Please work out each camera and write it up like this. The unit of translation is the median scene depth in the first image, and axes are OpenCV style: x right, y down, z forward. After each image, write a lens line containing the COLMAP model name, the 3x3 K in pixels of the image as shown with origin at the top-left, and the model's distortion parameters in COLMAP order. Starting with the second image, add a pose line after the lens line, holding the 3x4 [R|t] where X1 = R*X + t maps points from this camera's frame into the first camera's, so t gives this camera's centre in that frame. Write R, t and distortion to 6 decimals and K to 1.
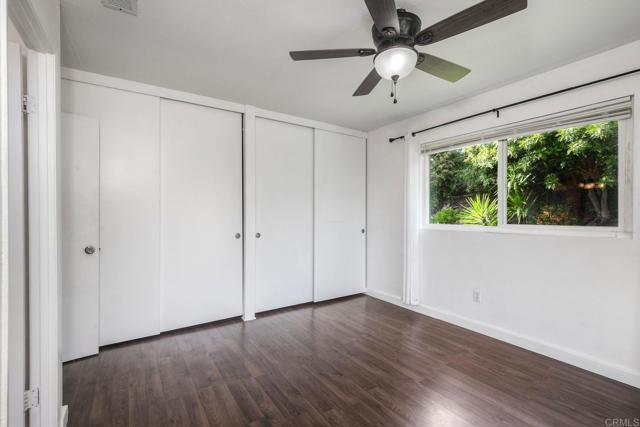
lens RADIAL K [[285.5, 0, 319.8], [0, 285.5, 213.9], [0, 0, 1]] dist [0.002145, -0.001283]
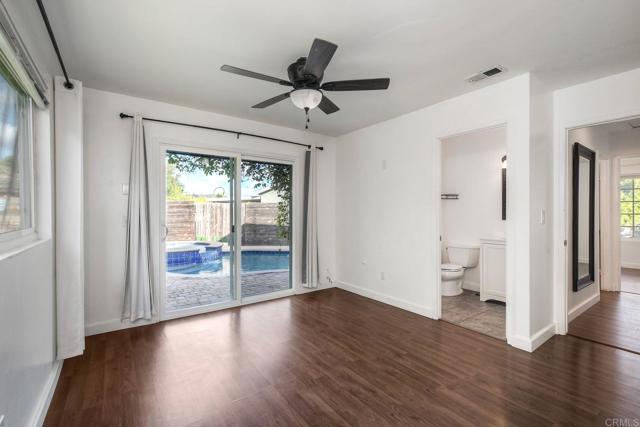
lens RADIAL K [[285.5, 0, 316.3], [0, 285.5, 212.9], [0, 0, 1]] dist [0.002145, -0.001283]
pose [[-0.999794, 0.002328, -0.020173, 0.167216], [0.002282, 0.999995, 0.002299, -0.002292], [0.020178, 0.002252, -0.999794, 1.587614]]
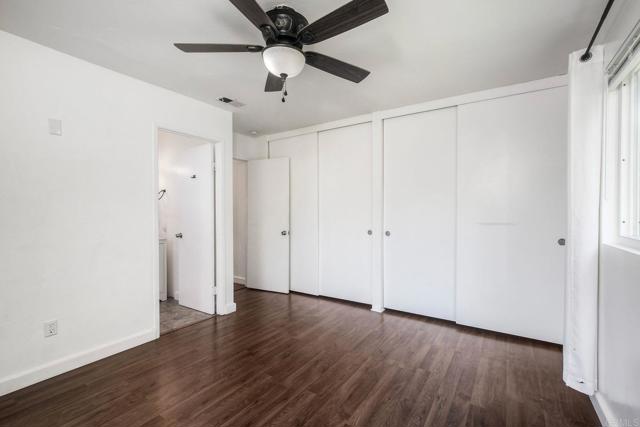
lens RADIAL K [[285.5, 0, 322.8], [0, 285.5, 214.9], [0, 0, 1]] dist [0.002145, -0.001283]
pose [[0.380044, 0.010583, -0.924908, 0.846272], [0.000517, 0.999932, 0.011654, -0.005992], [0.924968, -0.004907, 0.380012, 0.512253]]
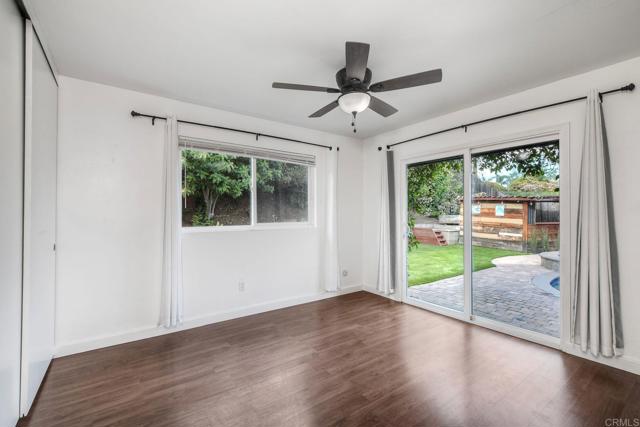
lens RADIAL K [[285.5, 0, 319.4], [0, 285.5, 211.6], [0, 0, 1]] dist [0.002145, -0.001283]
pose [[-0.030876, 0.009993, 0.999473, -0.719983], [0.001183, 0.999950, -0.009961, -0.005064], [-0.999523, 0.000874, -0.030886, 0.823596]]
